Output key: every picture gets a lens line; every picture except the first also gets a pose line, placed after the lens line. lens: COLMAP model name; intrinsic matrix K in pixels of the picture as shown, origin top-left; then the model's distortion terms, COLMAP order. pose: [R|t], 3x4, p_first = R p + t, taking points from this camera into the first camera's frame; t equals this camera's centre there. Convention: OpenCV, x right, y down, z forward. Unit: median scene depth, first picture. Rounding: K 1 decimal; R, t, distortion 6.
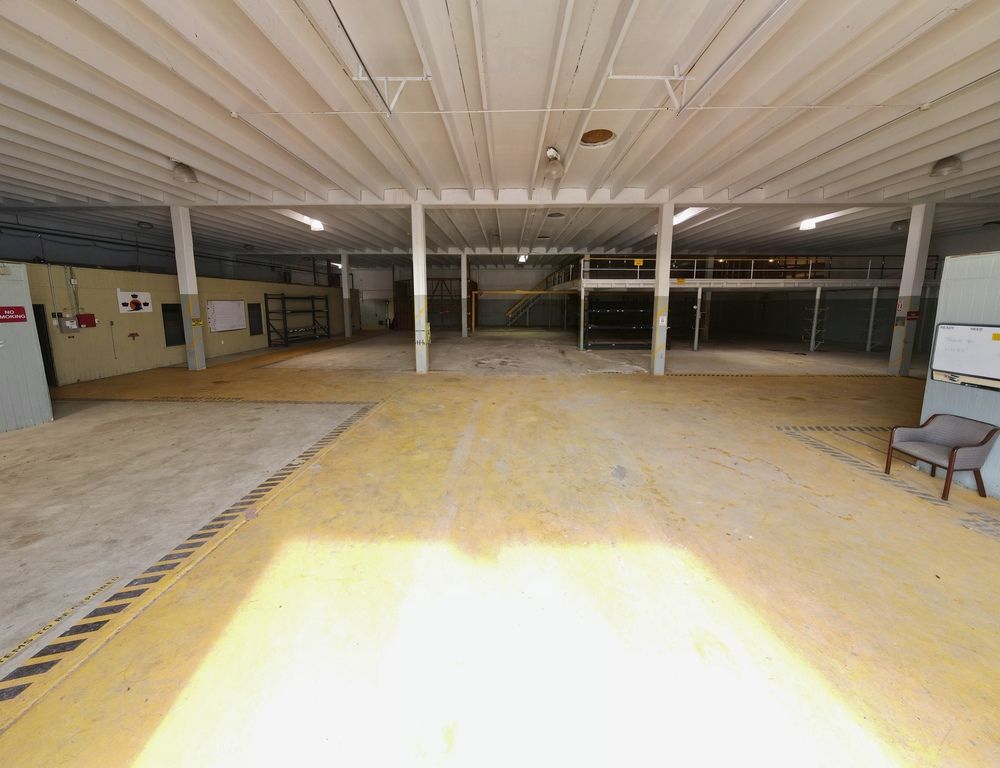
lens RADIAL K [[454.6, 0, 500.0], [0, 454.6, 384.0], [0, 0, 1]] dist [0.000333, 0.000064]
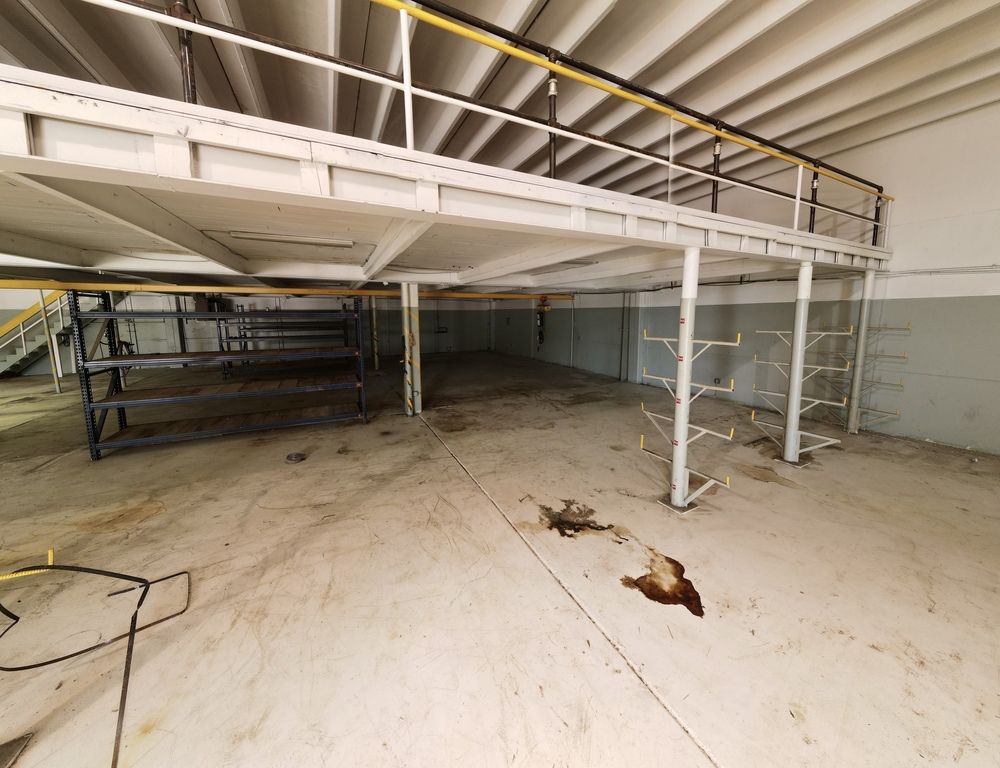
lens RADIAL K [[454.6, 0, 500.0], [0, 454.6, 384.0], [0, 0, 1]] dist [0.000333, 0.000064]
pose [[0.922159, -0.063401, 0.381580, 0.489809], [0.071902, 0.997379, -0.008046, -0.141845], [-0.380070, 0.034856, 0.924301, 0.784300]]
